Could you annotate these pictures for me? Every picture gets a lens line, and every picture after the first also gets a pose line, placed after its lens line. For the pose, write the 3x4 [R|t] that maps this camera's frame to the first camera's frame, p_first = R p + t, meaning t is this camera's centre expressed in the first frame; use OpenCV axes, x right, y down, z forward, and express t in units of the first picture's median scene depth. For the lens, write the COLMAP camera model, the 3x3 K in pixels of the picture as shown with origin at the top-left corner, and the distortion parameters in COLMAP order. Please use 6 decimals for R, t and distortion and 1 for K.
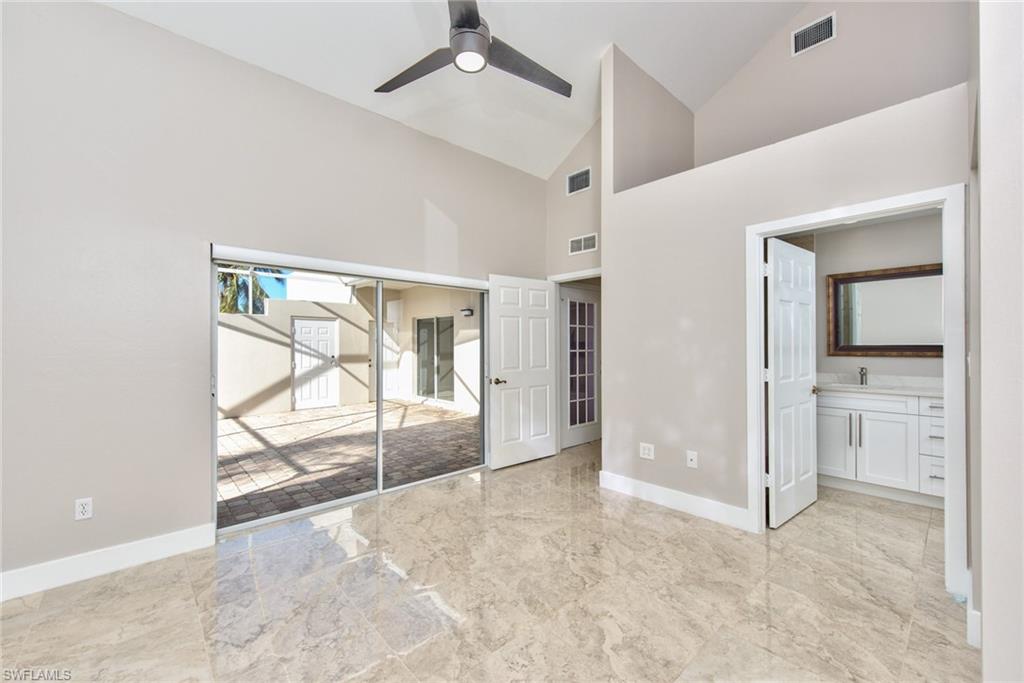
lens RADIAL K [[403.4, 0, 512.0], [0, 403.4, 341.5], [0, 0, 1]] dist [0.000871, 0.000027]
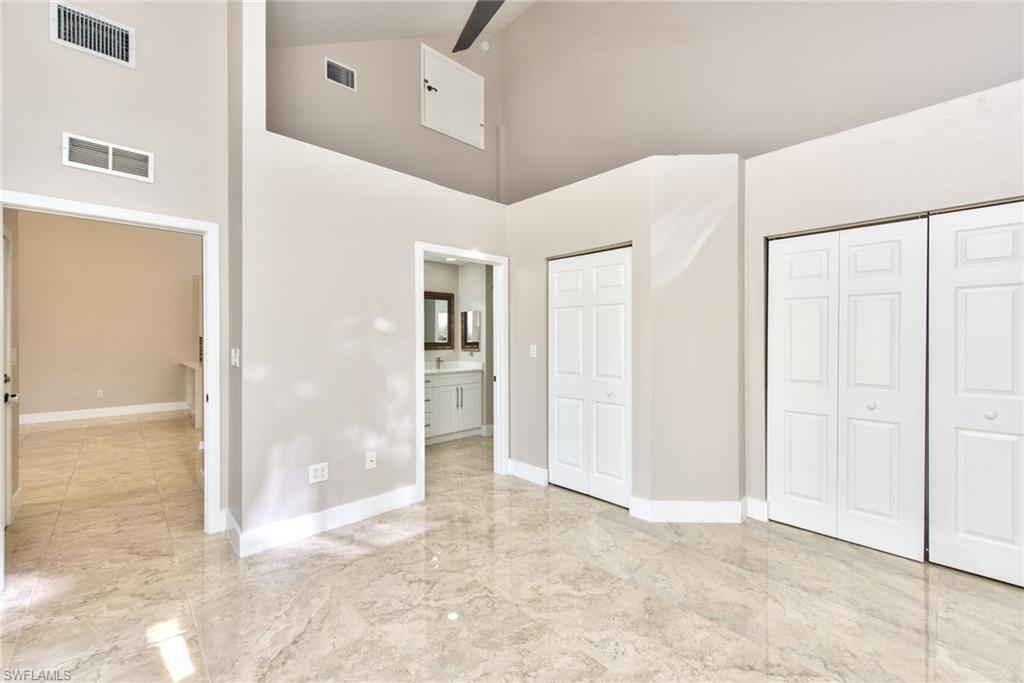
lens RADIAL K [[410.6, 0, 510.0], [0, 410.6, 338.8], [0, 0, 1]] dist [0.000944, -0.000094]
pose [[-0.008006, 0.003177, 0.999963, -0.807428], [-0.003899, 0.999987, -0.003208, 0.001554], [-0.999960, -0.003924, -0.007993, 0.990749]]
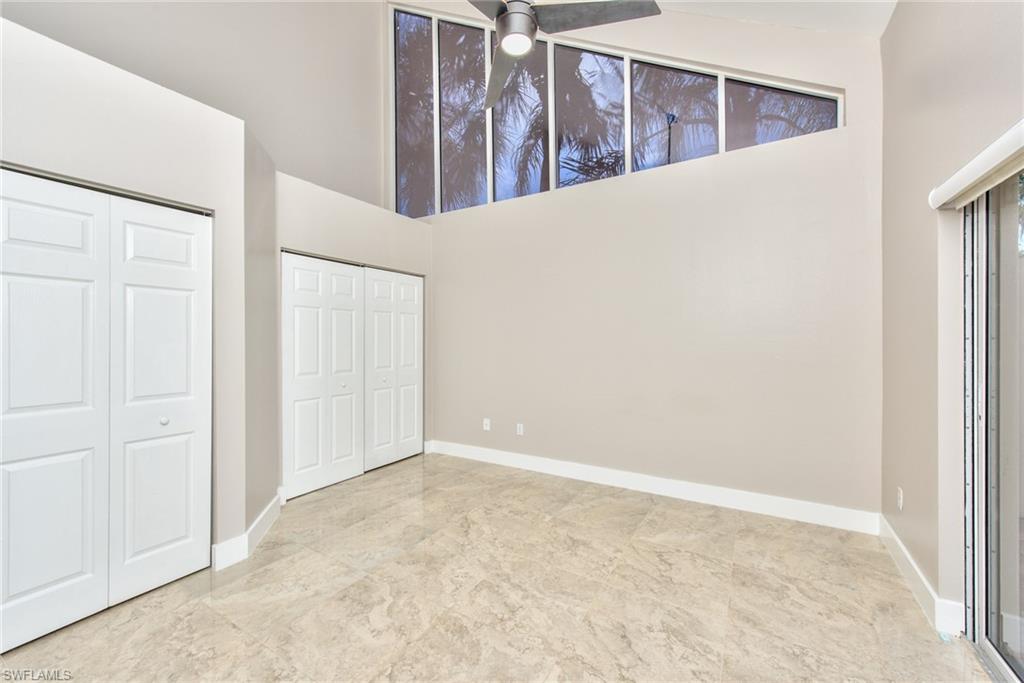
lens RADIAL K [[410.6, 0, 510.0], [0, 410.6, 338.8], [0, 0, 1]] dist [0.000944, -0.000094]
pose [[-0.960944, 0.008373, -0.276615, 0.179464], [0.009708, 0.999947, -0.003459, 0.005822], [0.276571, -0.006009, -0.960975, 1.827967]]
